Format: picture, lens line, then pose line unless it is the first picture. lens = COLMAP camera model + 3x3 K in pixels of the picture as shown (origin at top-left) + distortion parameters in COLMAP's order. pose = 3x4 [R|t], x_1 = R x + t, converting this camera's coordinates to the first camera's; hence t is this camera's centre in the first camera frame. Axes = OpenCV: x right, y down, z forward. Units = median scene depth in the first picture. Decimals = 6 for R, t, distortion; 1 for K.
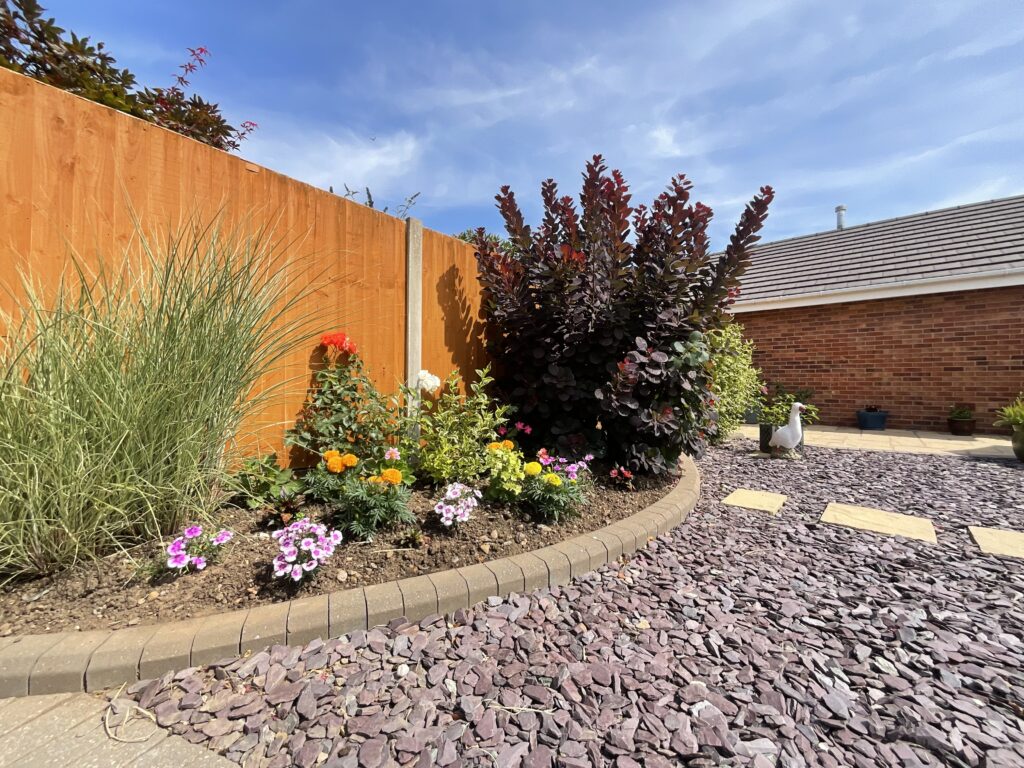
lens RADIAL K [[417.9, 0, 505.5], [0, 417.9, 384.0], [0, 0, 1]] dist [-0.003205, 0.000711]
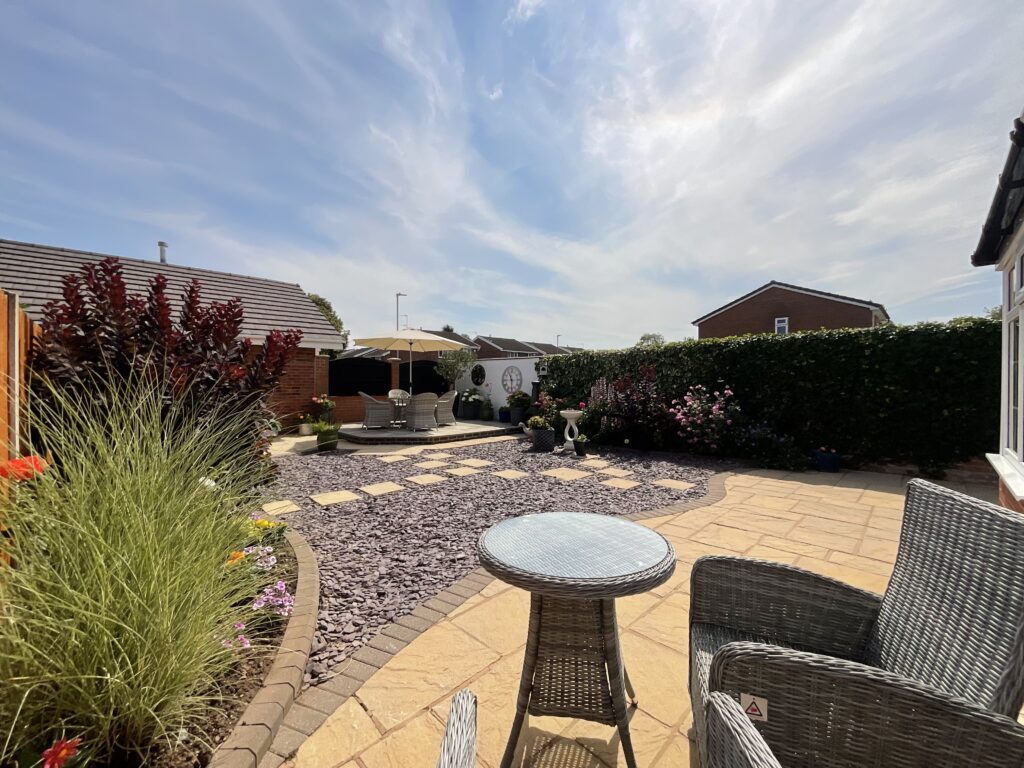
lens RADIAL K [[417.9, 0, 509.1], [0, 417.9, 379.1], [0, 0, 1]] dist [-0.003205, 0.000711]
pose [[0.066359, -0.003317, 0.997790, -1.442270], [0.001020, 0.999994, 0.003257, -0.343521], [-0.997795, 0.000802, 0.066362, -0.017654]]
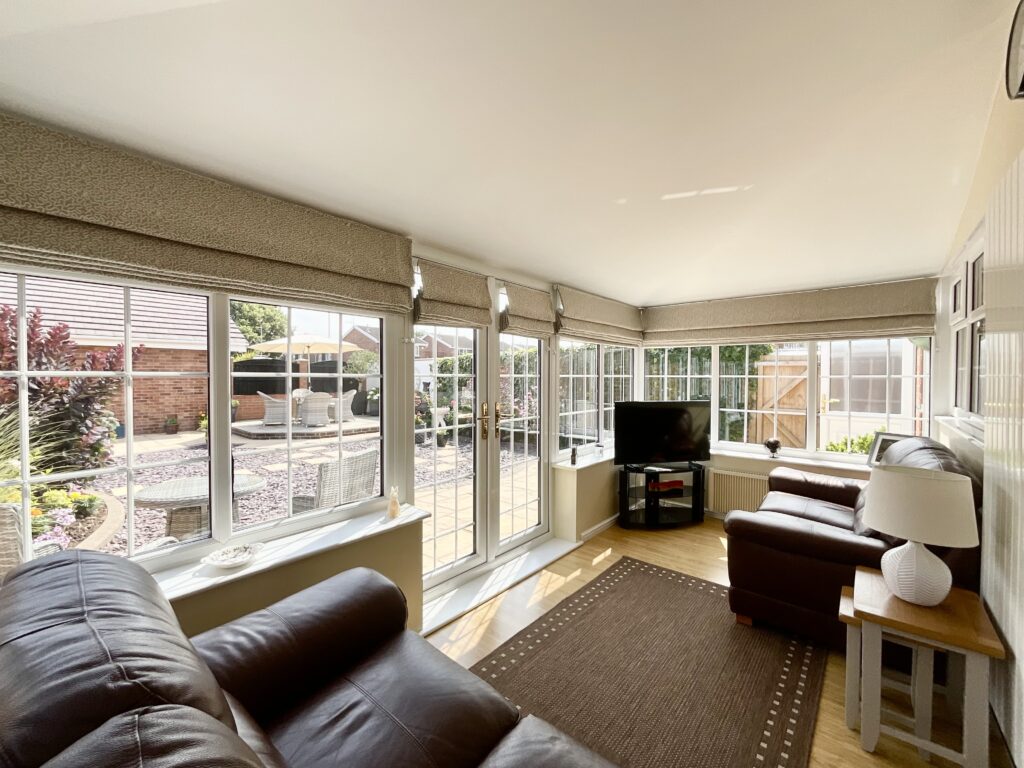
lens RADIAL K [[417.9, 0, 515.3], [0, 417.9, 380.5], [0, 0, 1]] dist [-0.003205, 0.000711]
pose [[-0.024598, -0.017504, 0.999544, -2.087025], [0.002190, 0.999843, 0.017563, -0.407589], [-0.999695, 0.002621, -0.024555, -1.162945]]
